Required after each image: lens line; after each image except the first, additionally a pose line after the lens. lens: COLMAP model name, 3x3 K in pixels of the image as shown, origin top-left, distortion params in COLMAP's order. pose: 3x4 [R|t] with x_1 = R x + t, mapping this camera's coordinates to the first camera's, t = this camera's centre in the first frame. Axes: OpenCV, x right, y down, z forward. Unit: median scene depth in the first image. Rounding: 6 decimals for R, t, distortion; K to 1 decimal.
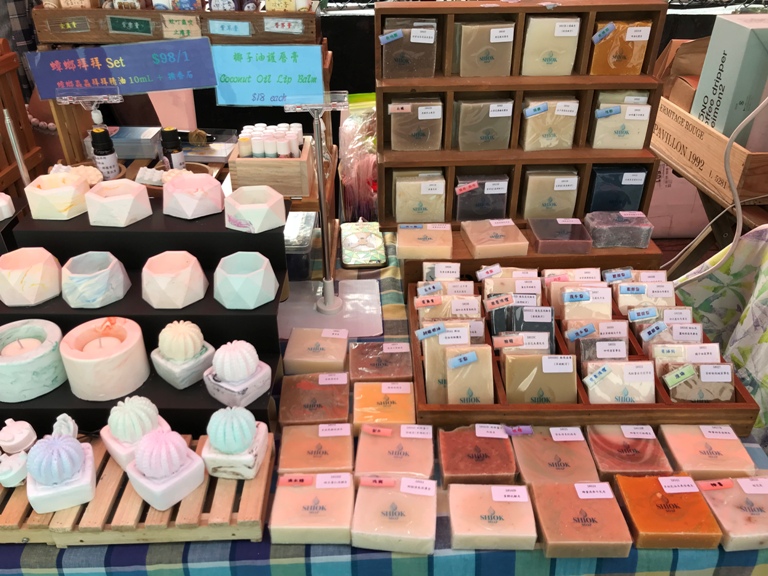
lens RADIAL K [[630.3, 0, 384.0], [0, 630.3, 288.0], [0, 0, 1]] dist [0.040084, -0.041951]
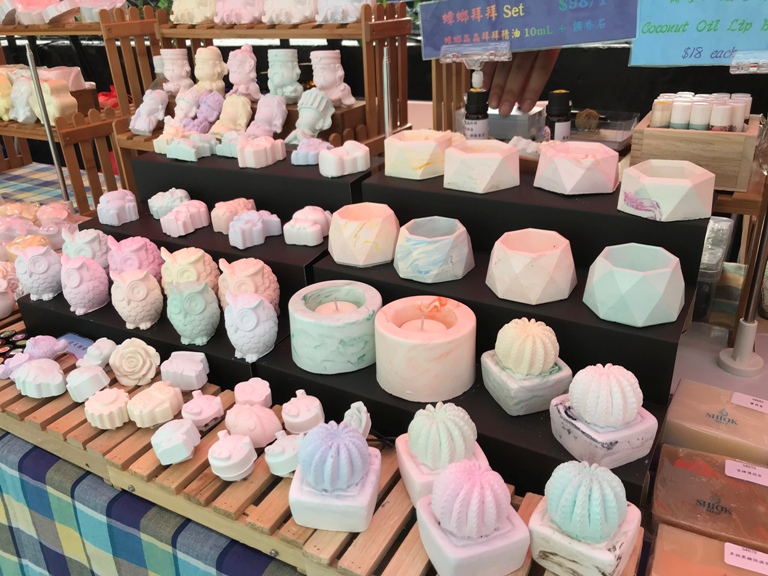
lens RADIAL K [[632.2, 0, 384.0], [0, 632.2, 288.0], [0, 0, 1]] dist [0.004869, -0.009695]
pose [[0.859551, 0.176814, -0.479489, -0.132470], [-0.226788, 0.972769, -0.047835, 0.087137], [0.457974, 0.149859, 0.876243, 0.309788]]
